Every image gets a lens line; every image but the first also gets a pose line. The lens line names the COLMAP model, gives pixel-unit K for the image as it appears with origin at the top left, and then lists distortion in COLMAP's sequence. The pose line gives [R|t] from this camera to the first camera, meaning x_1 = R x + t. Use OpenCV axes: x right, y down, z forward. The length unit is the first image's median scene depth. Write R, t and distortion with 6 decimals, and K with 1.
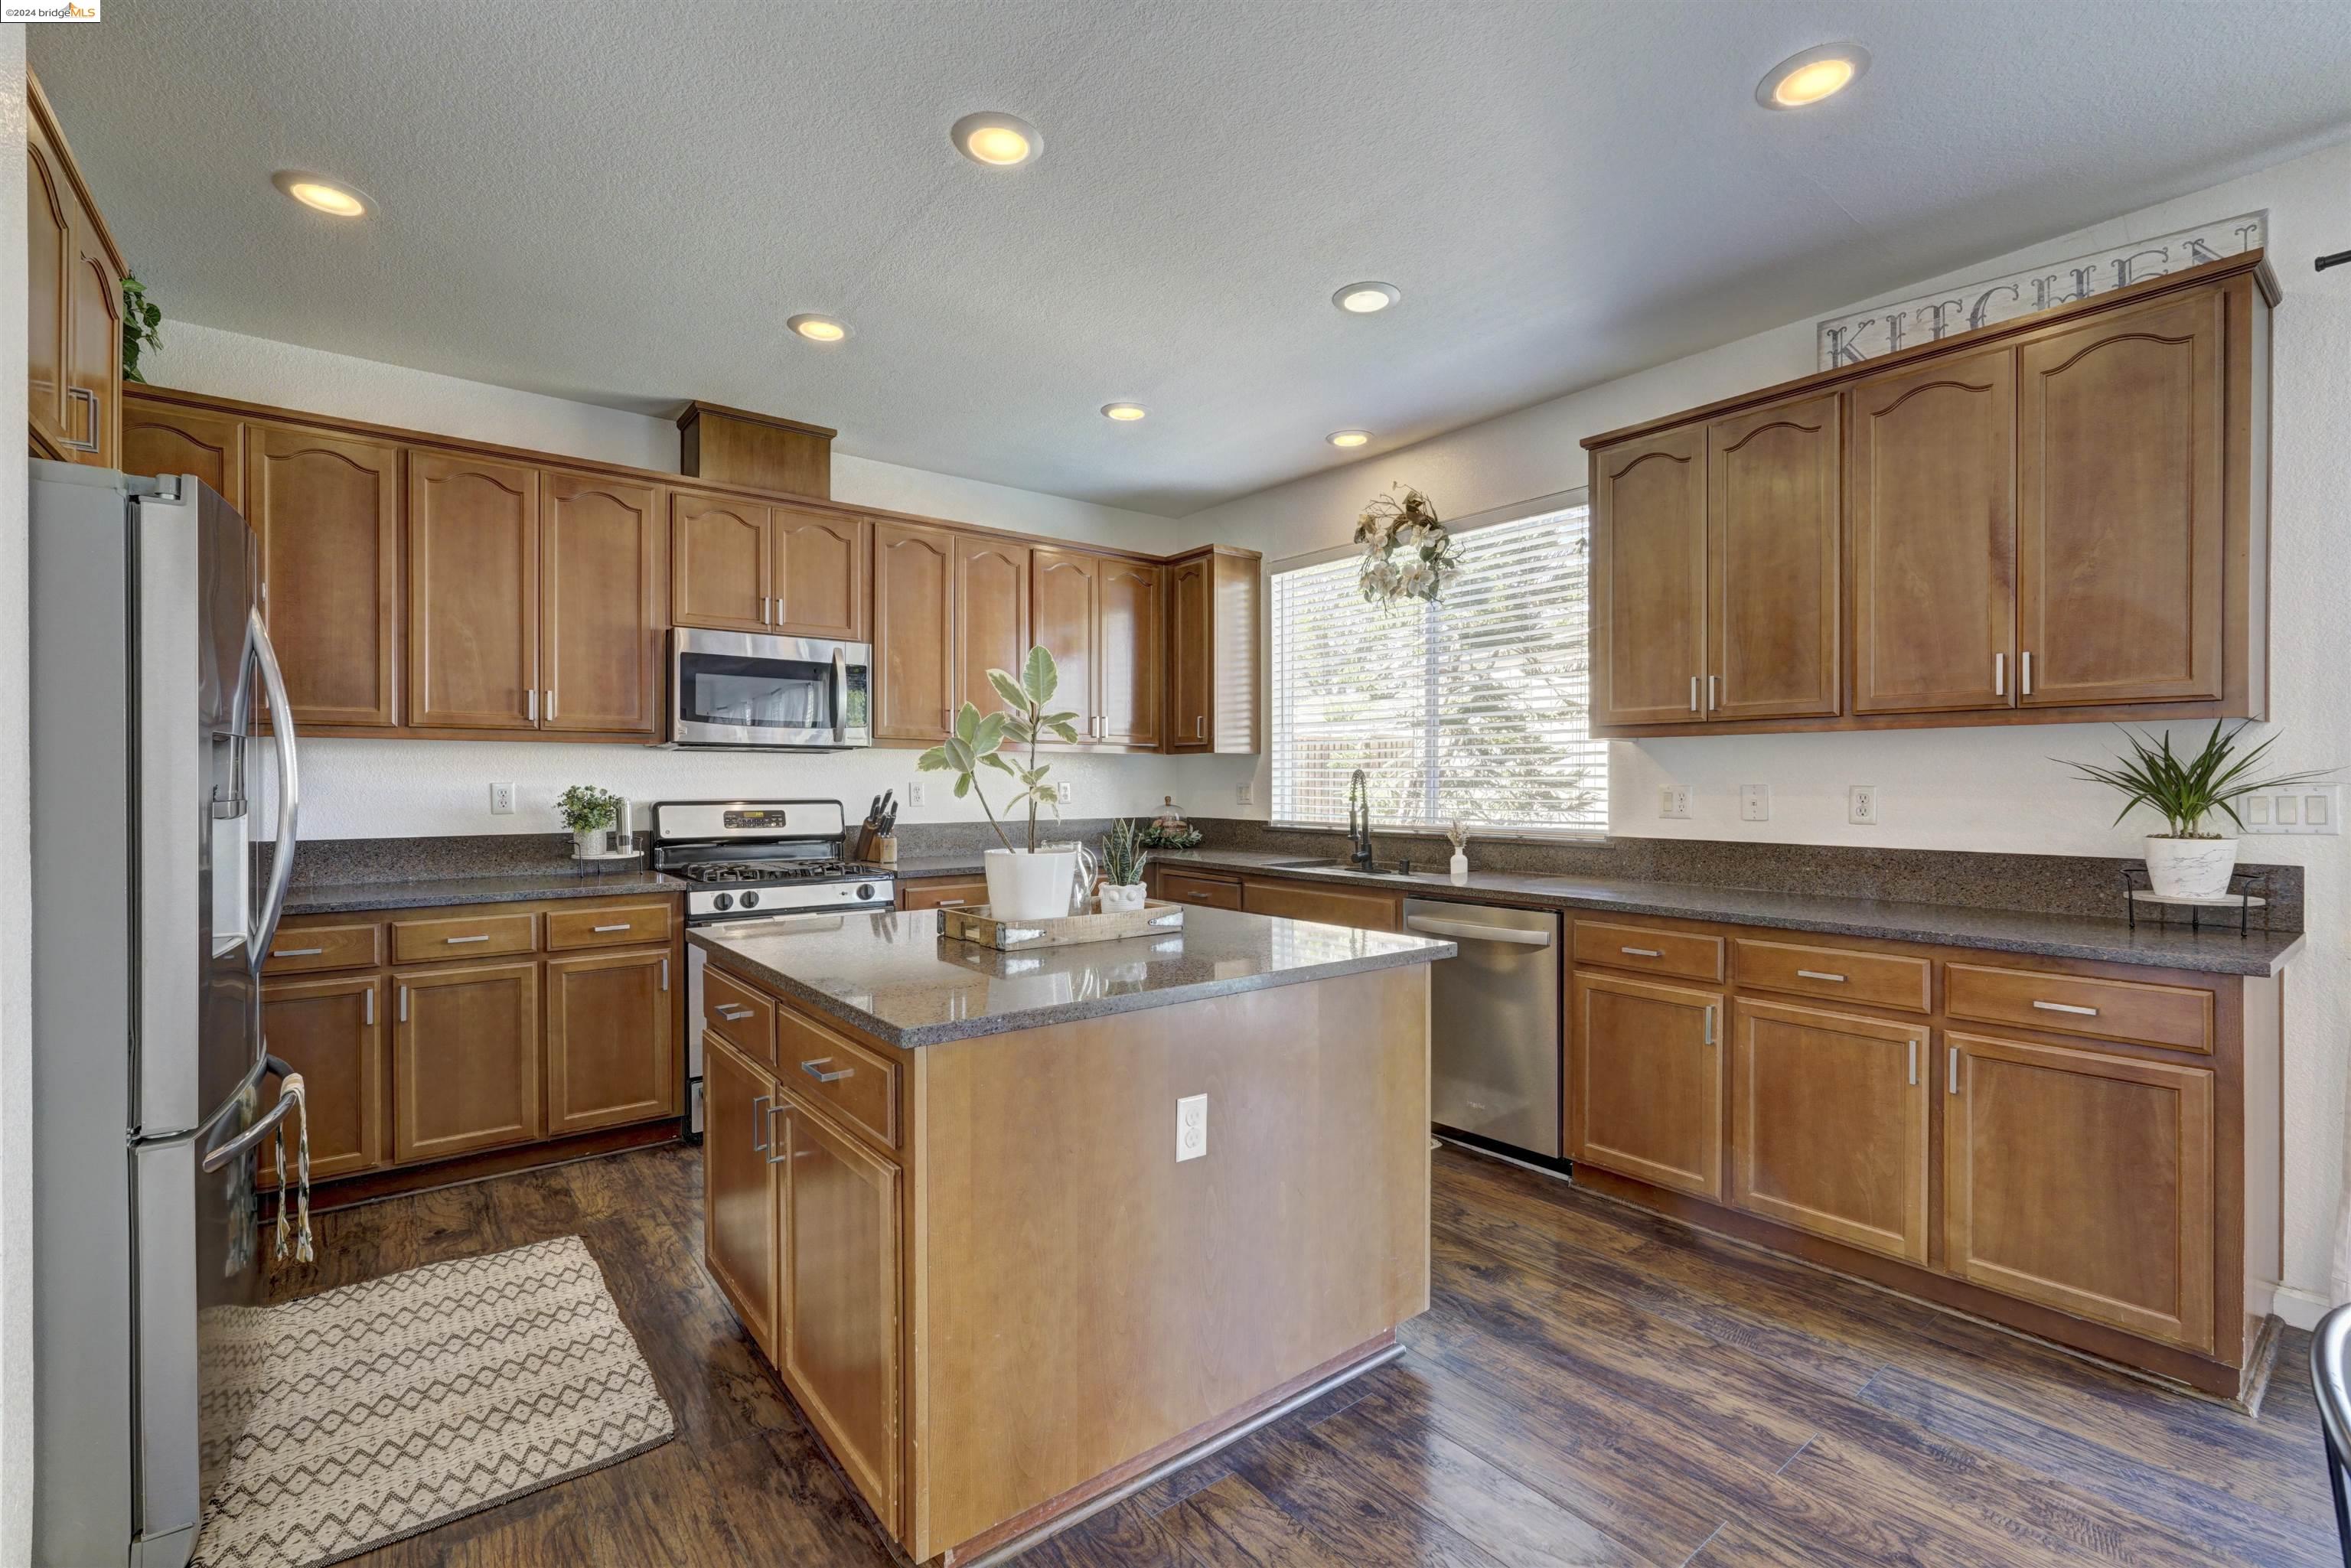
lens RADIAL K [[1027.6, 0, 1171.5], [0, 1027.6, 787.6], [0, 0, 1]] dist [-0.010626, 0.004602]
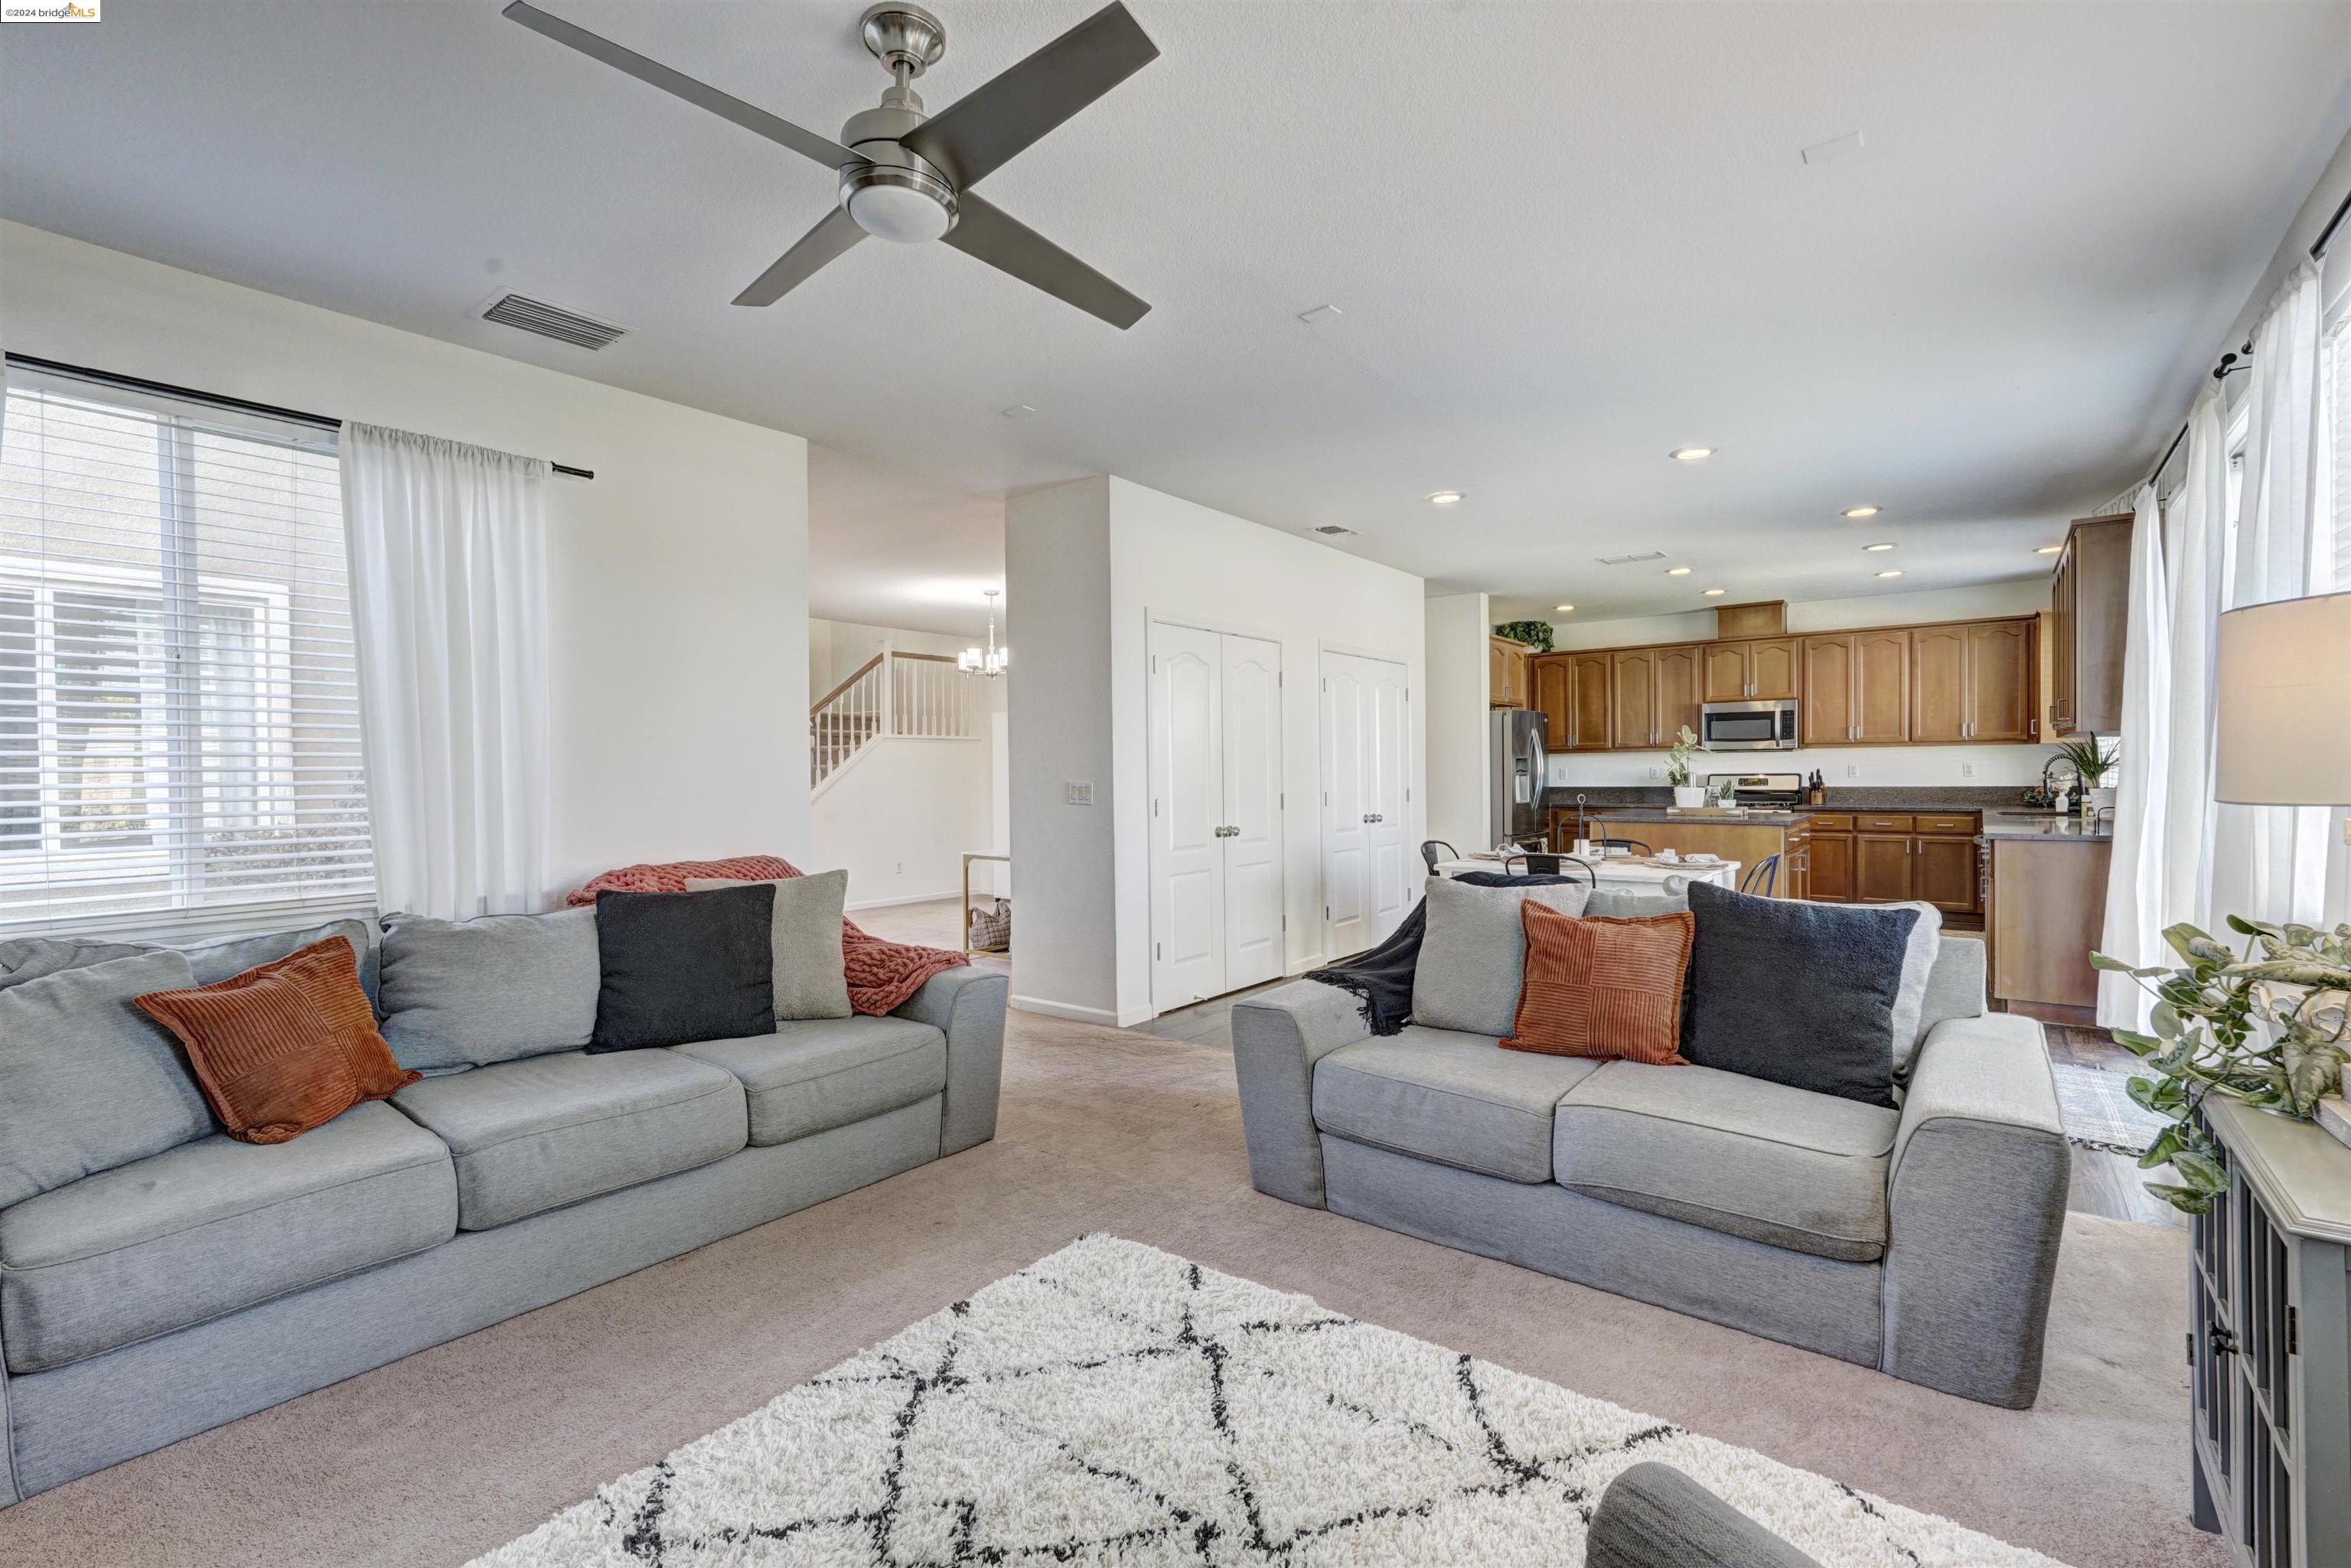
lens RADIAL K [[1027.6, 0, 1179.7], [0, 1027.6, 785.8], [0, 0, 1]] dist [-0.010626, 0.004602]
pose [[0.244657, 0.009580, -0.969562, 1.659697], [0.005349, 0.999923, 0.011229, 0.008073], [0.969595, -0.007934, 0.244587, -0.857433]]
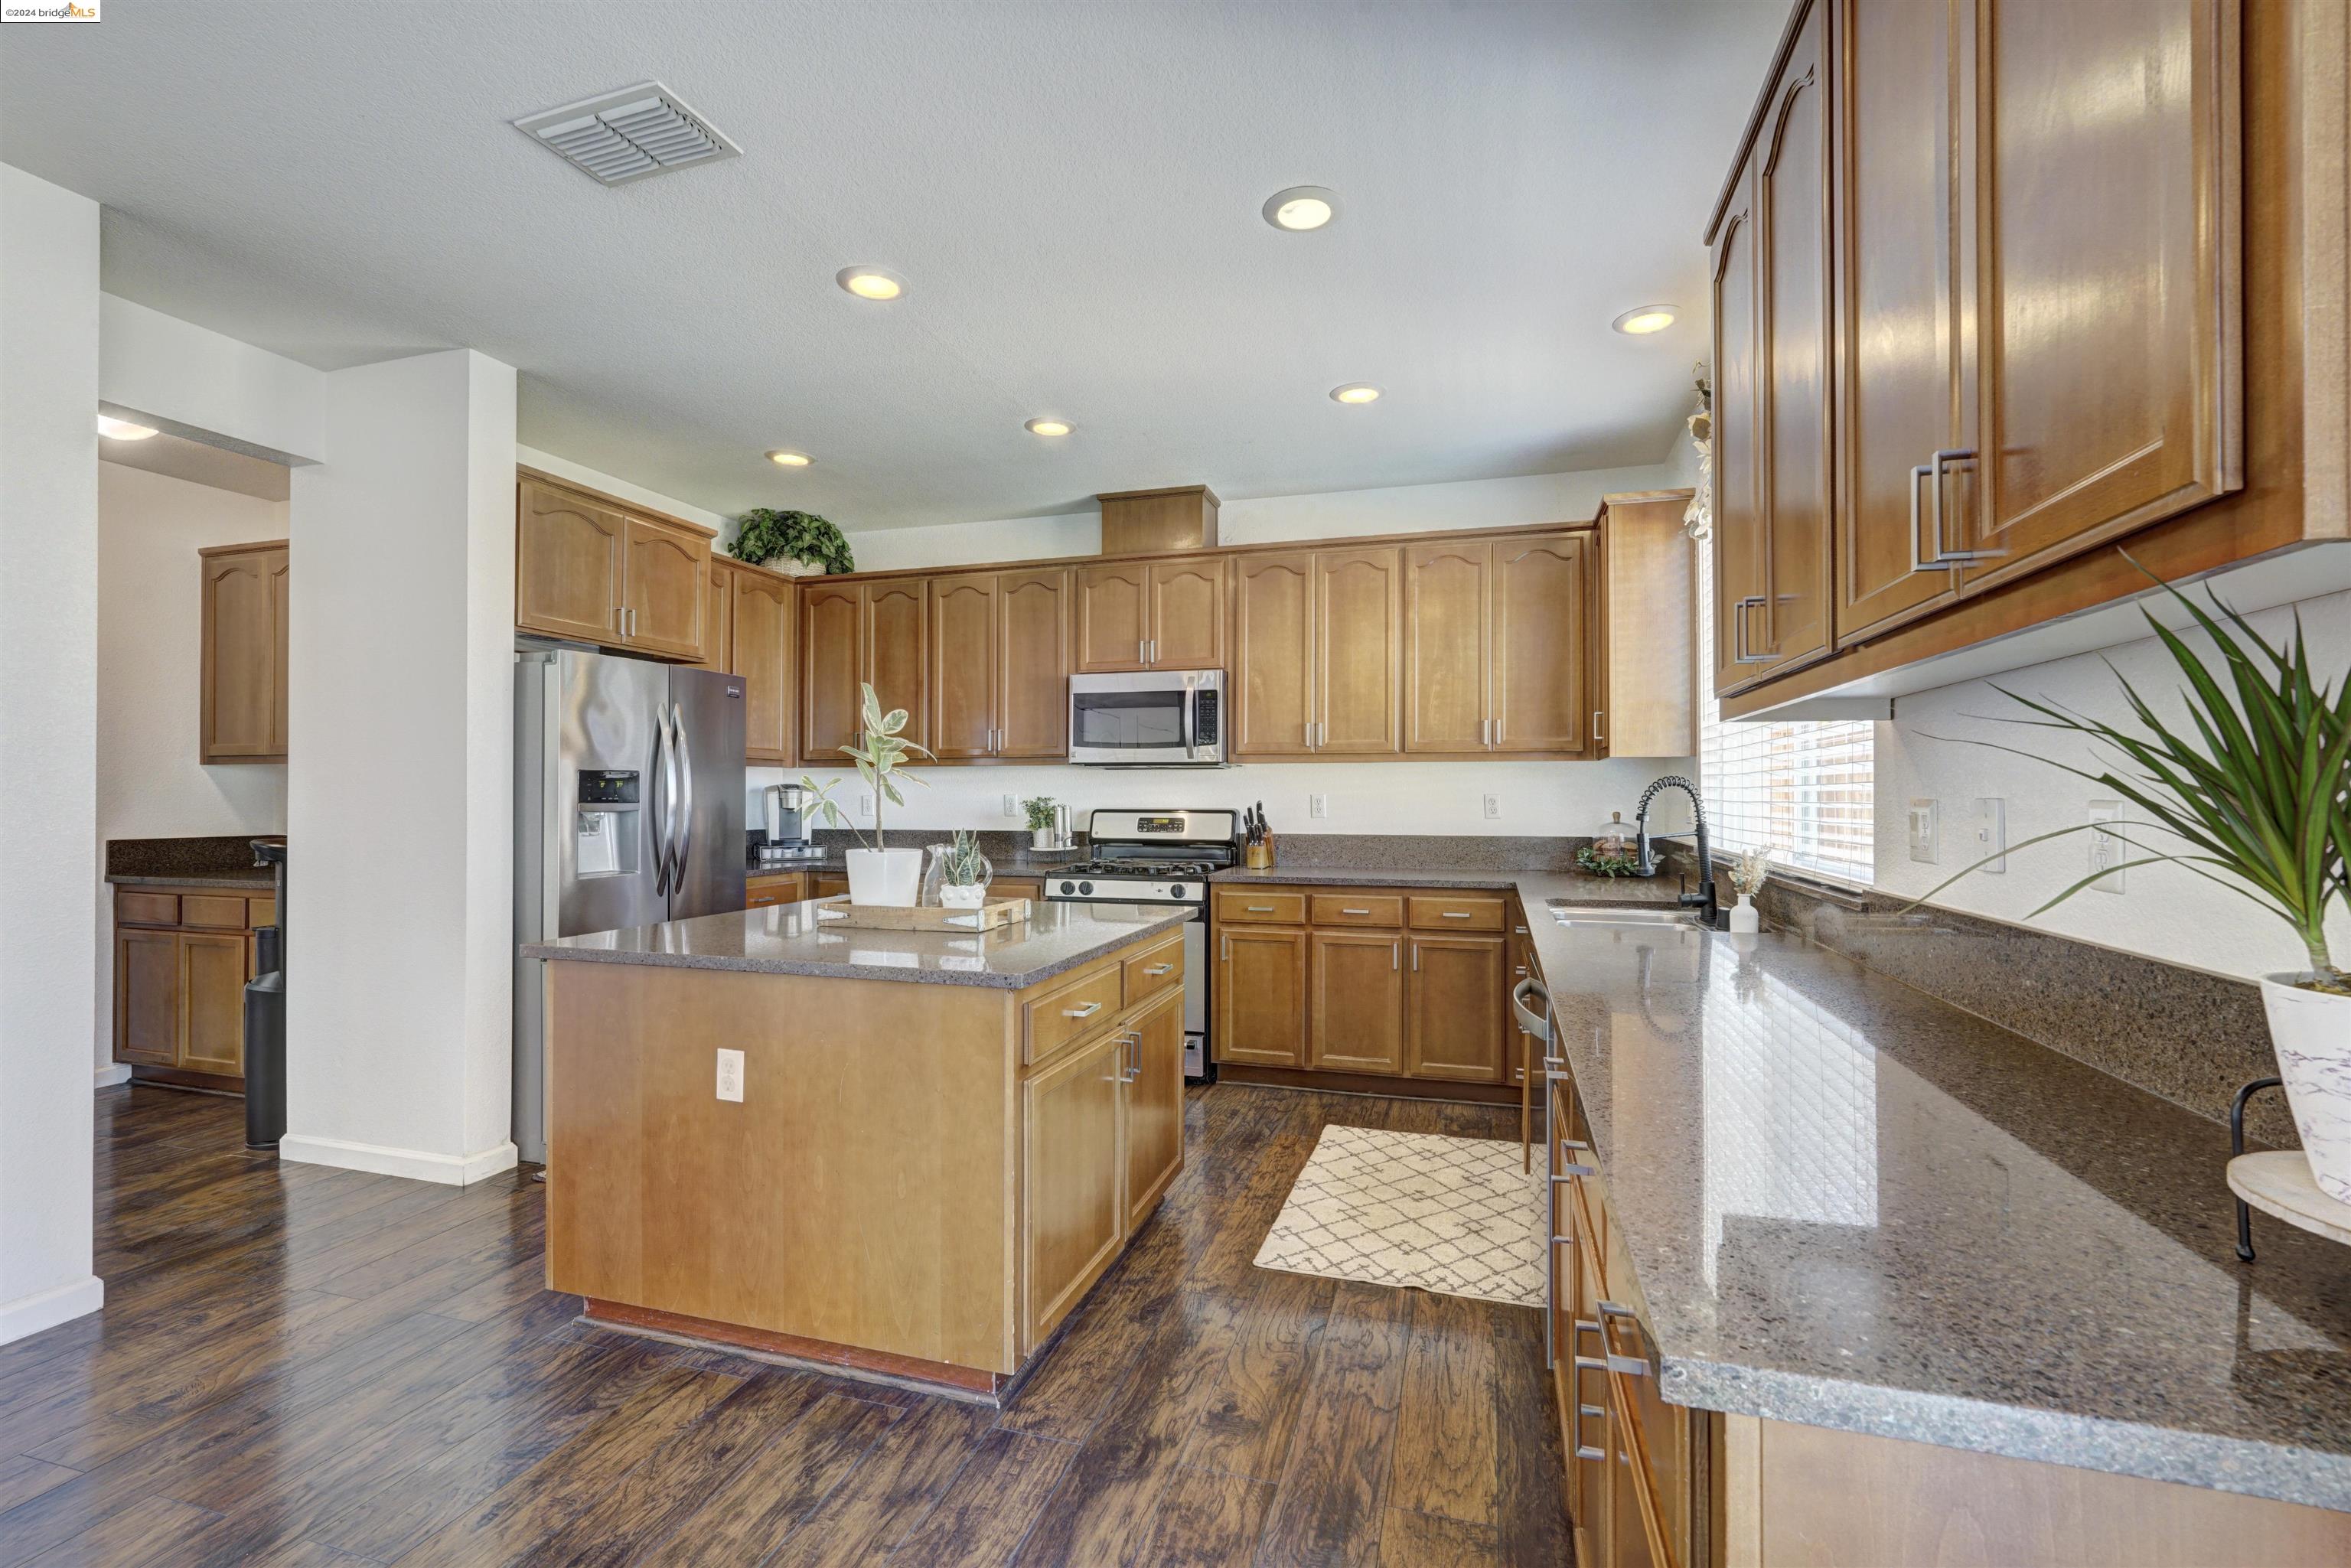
lens RADIAL K [[1027.6, 0, 1173.5], [0, 1027.6, 786.7], [0, 0, 1]] dist [-0.010626, 0.004602]
pose [[0.574288, -0.006418, -0.818628, 0.676414], [-0.005562, 0.999916, -0.011742, 0.000042], [0.818635, 0.011297, 0.574204, 0.372082]]
